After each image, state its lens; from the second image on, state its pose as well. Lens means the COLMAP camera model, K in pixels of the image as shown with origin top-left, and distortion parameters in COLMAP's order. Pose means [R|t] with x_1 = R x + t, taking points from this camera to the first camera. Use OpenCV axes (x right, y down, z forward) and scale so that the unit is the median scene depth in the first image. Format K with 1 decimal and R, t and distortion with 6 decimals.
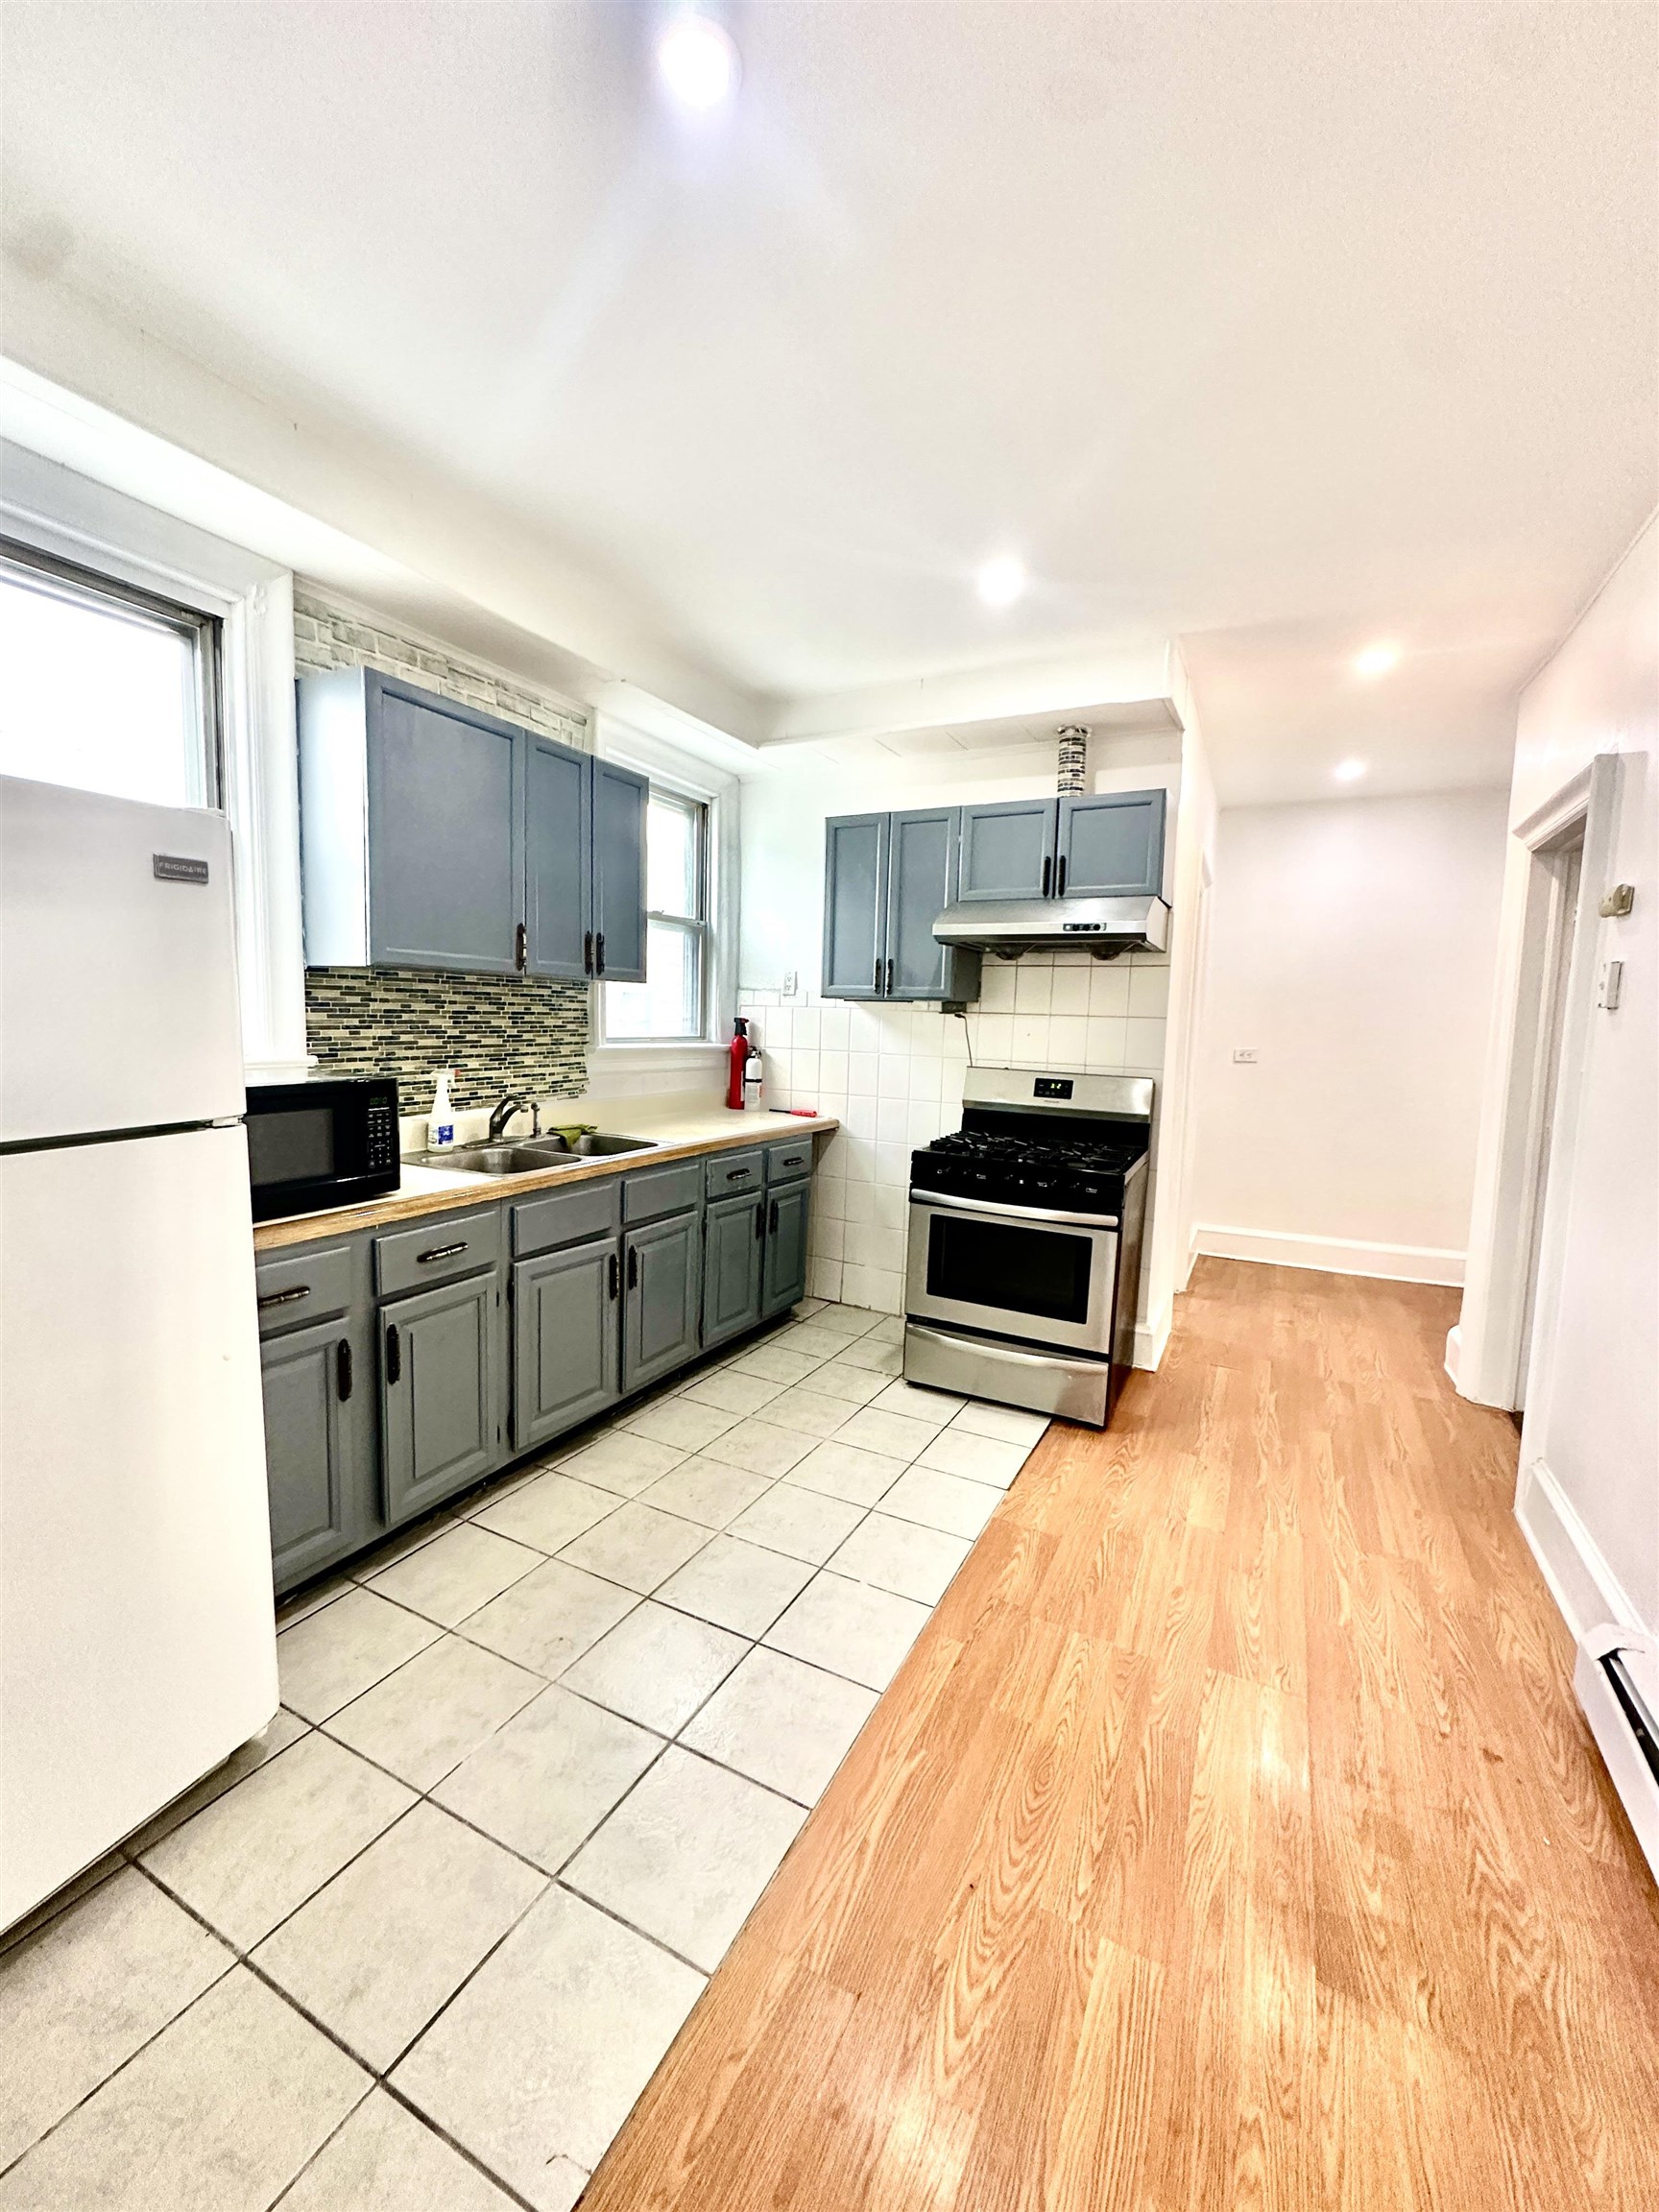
lens RADIAL K [[882.8, 0, 828.5], [0, 882.8, 1105.3], [0, 0, 1]] dist [-0.004196, 0.001065]
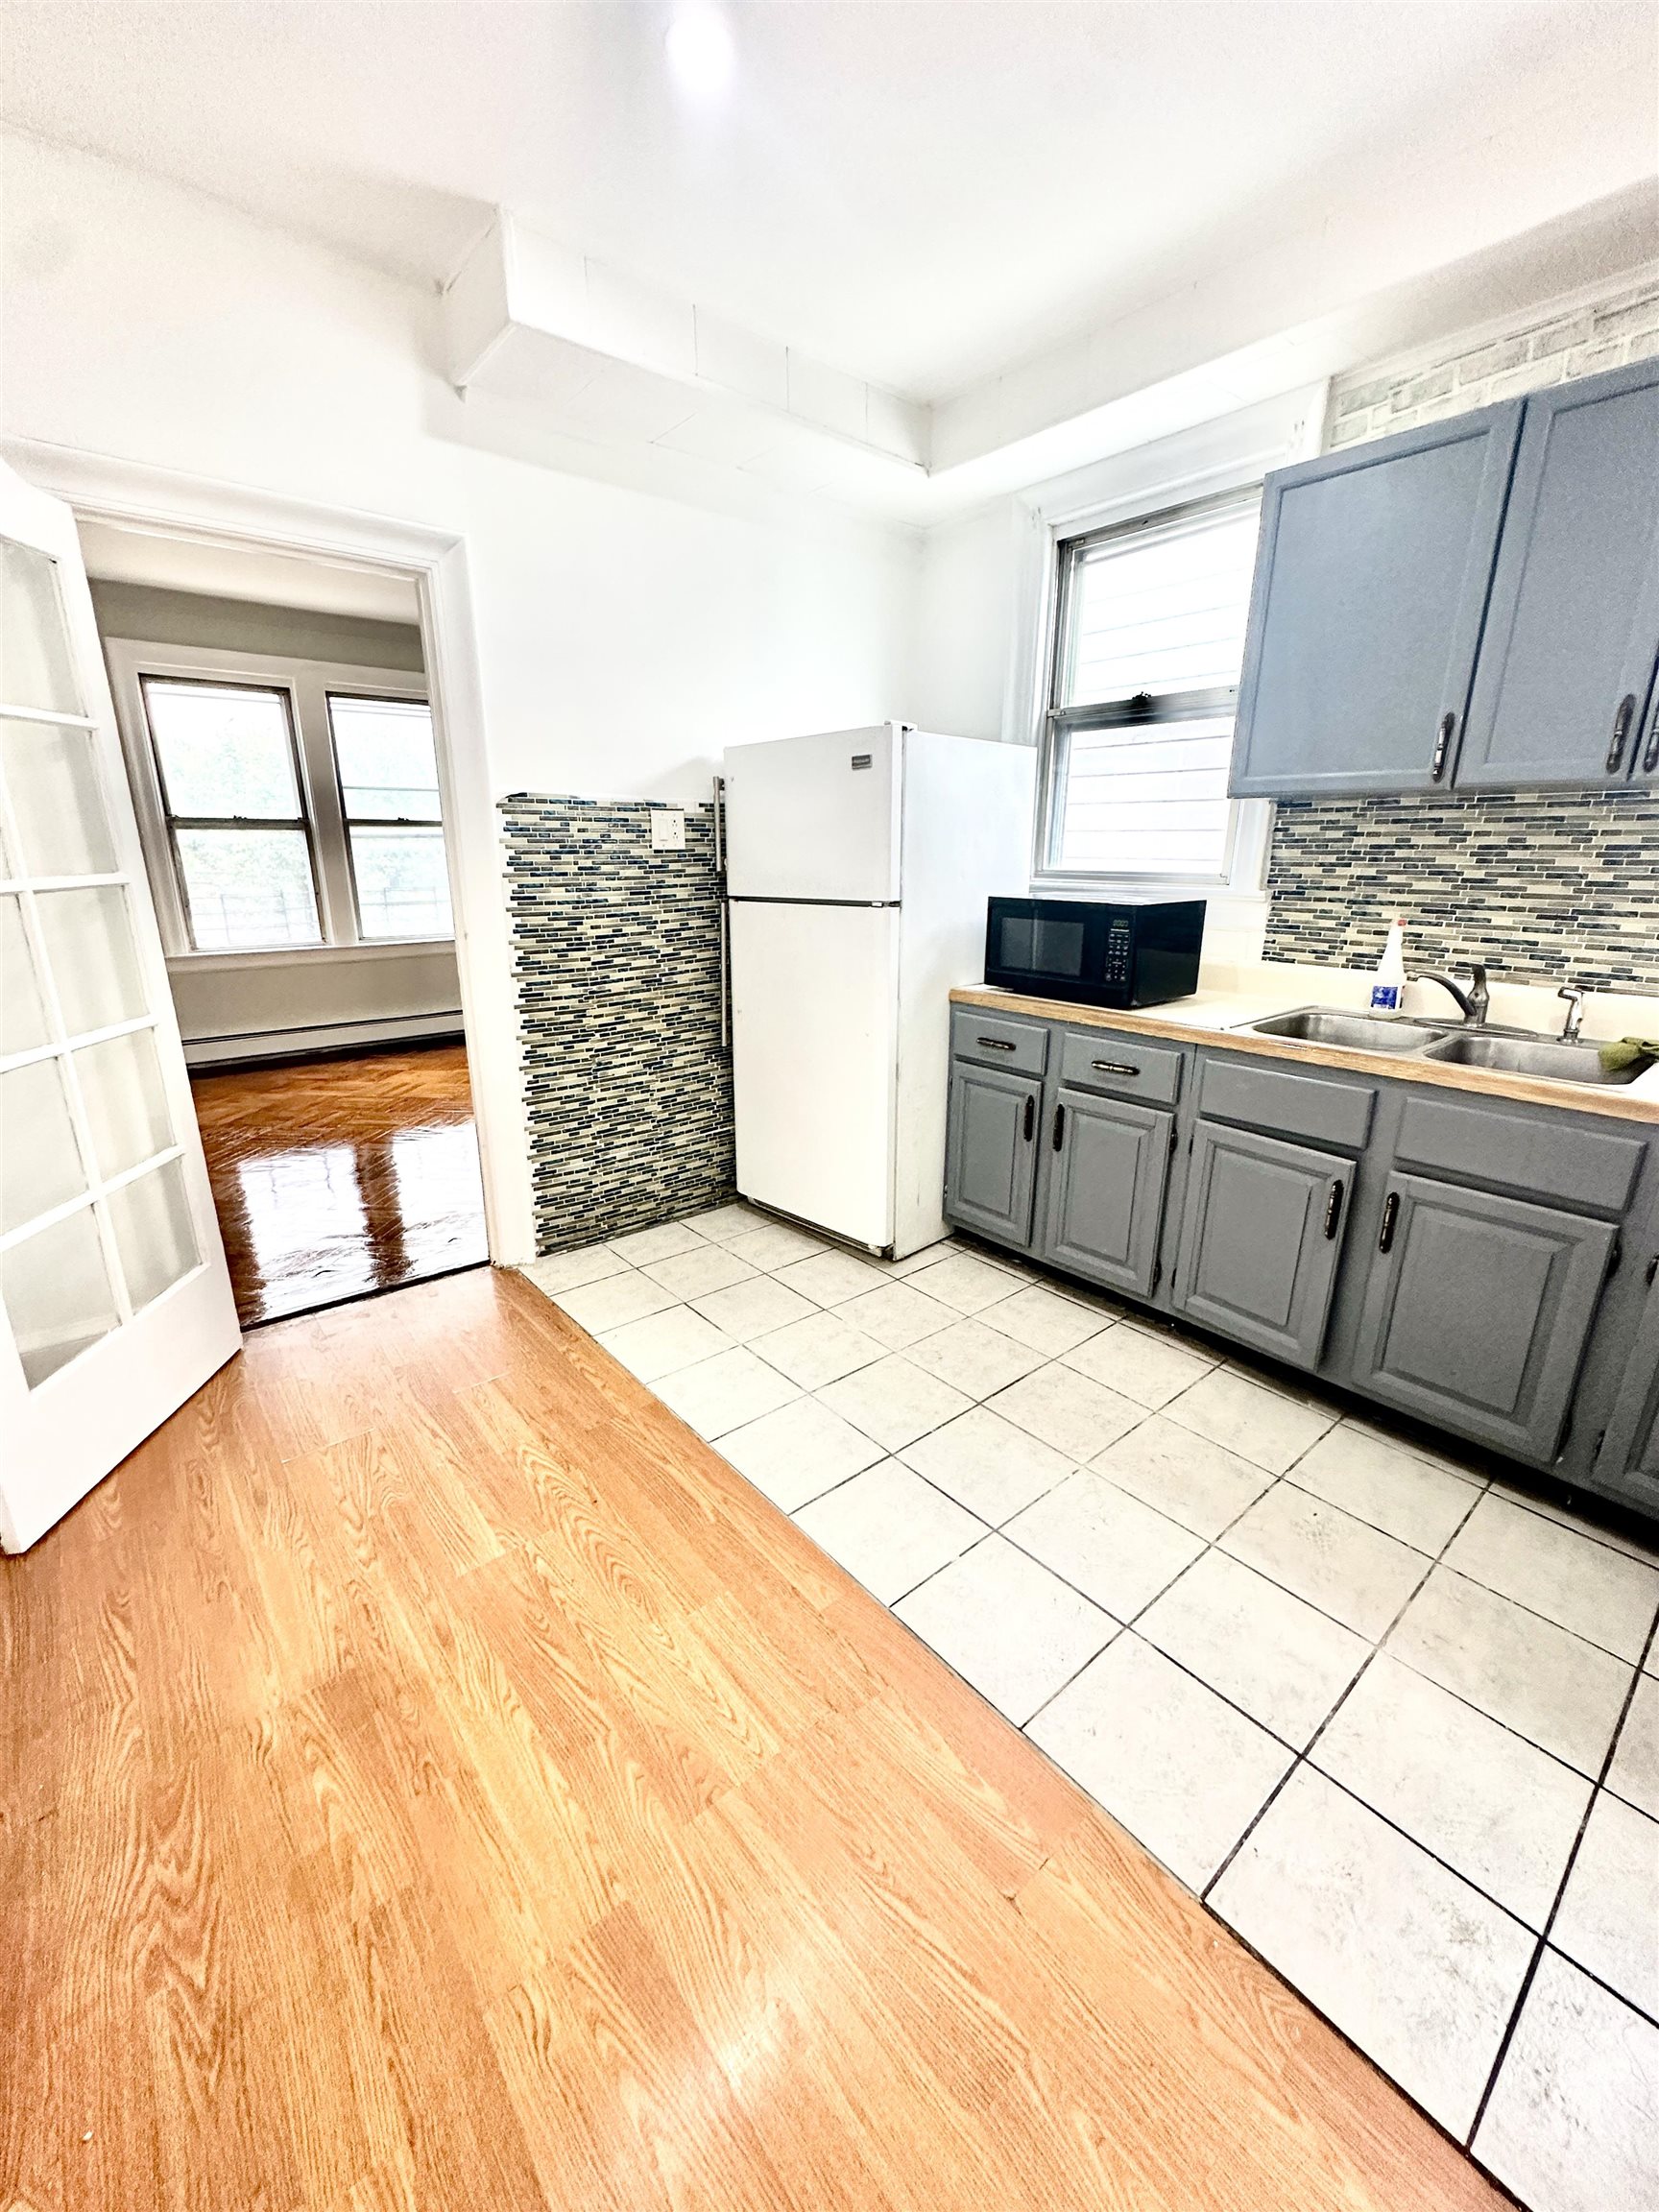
lens RADIAL K [[882.8, 0, 833.3], [0, 882.8, 1105.6], [0, 0, 1]] dist [-0.004196, 0.001065]
pose [[-0.383112, 0.228230, -0.895062, 0.508549], [-0.113623, 0.949992, 0.290870, -0.050467], [0.916687, 0.213135, -0.338022, 0.779002]]
